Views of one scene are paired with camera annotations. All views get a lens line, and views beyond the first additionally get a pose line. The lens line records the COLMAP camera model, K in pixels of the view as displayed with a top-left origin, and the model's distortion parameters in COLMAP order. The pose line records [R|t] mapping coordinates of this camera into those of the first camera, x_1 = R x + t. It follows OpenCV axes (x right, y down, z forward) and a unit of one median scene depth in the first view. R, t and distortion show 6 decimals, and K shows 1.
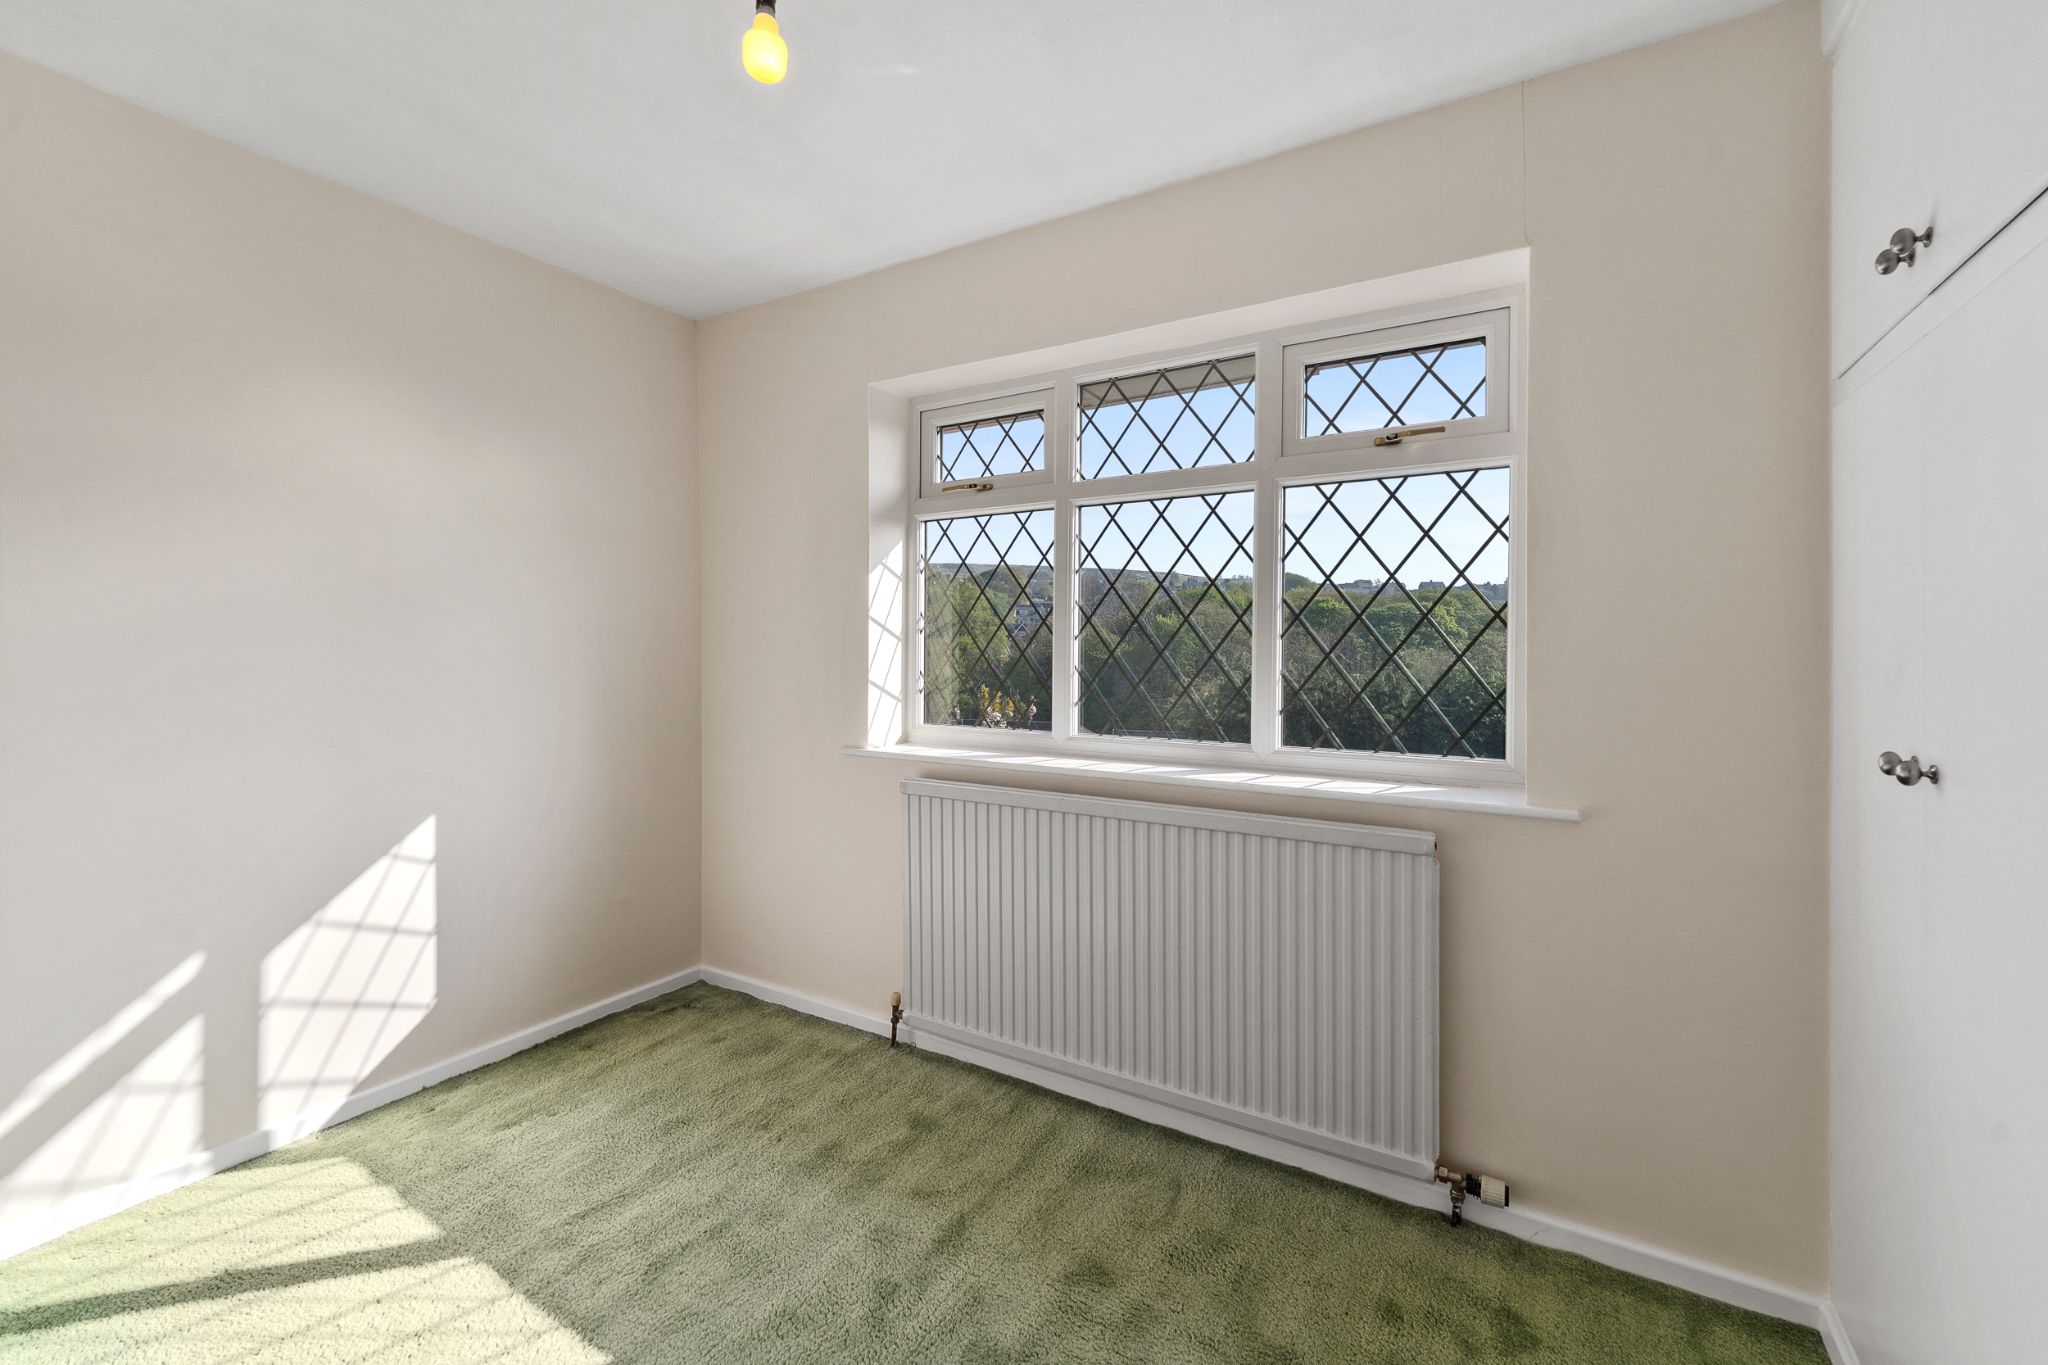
lens RADIAL K [[845.3, 0, 1020.8], [0, 845.3, 678.7], [0, 0, 1]] dist [0.000049, -0.001170]
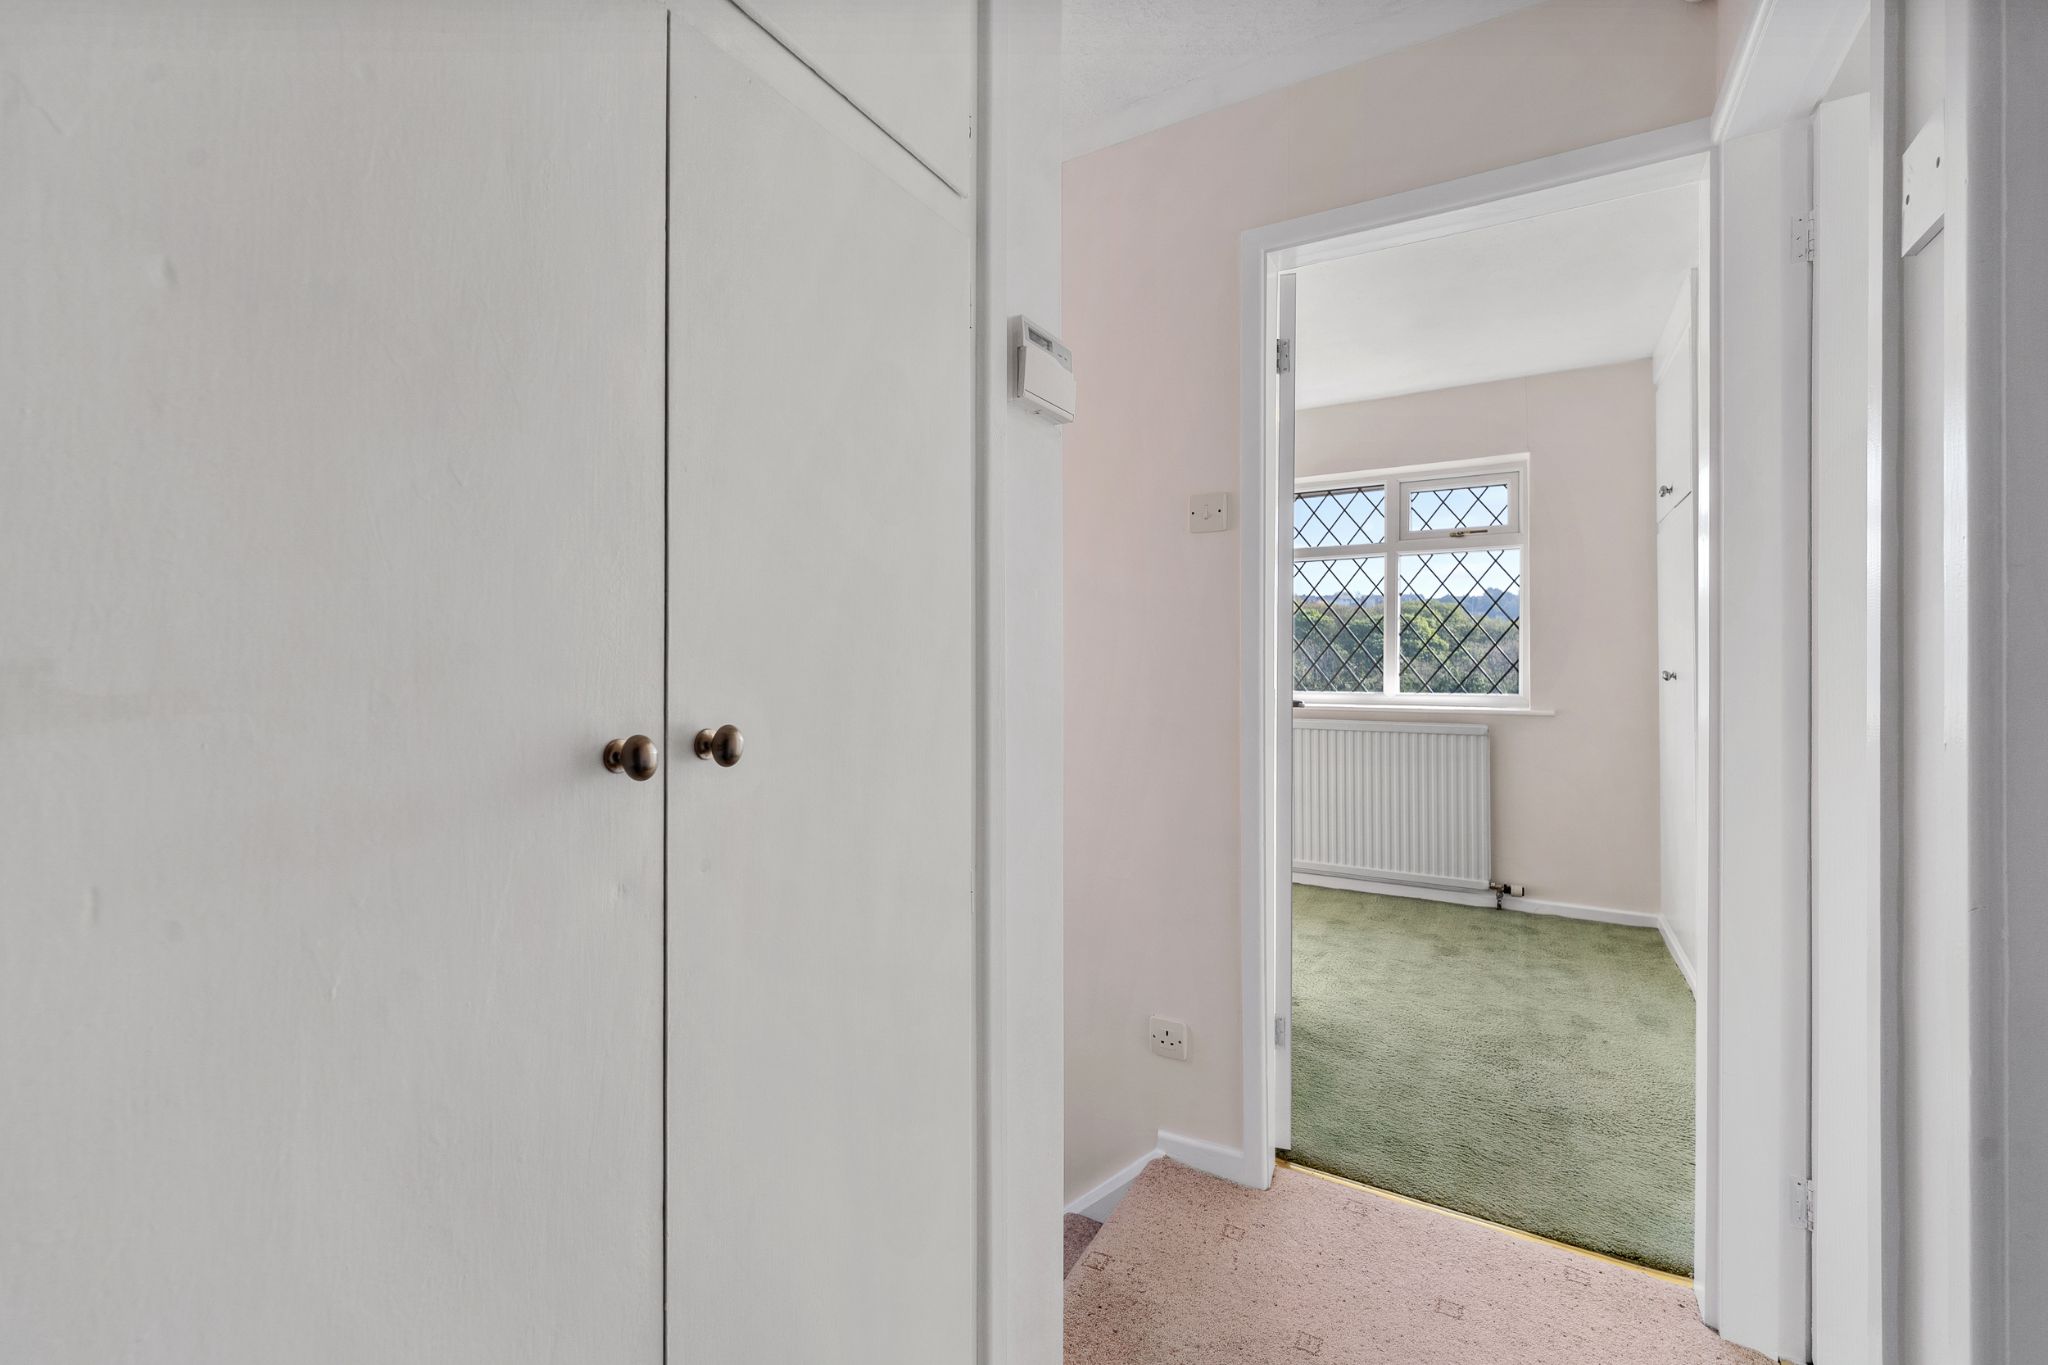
lens RADIAL K [[845.3, 0, 1016.7], [0, 845.3, 684.9], [0, 0, 1]] dist [0.000049, -0.001170]
pose [[0.999885, -0.014650, 0.003911, -0.564850], [0.014629, 0.999878, 0.005460, 0.041423], [-0.003991, -0.005402, 0.999977, -0.904002]]
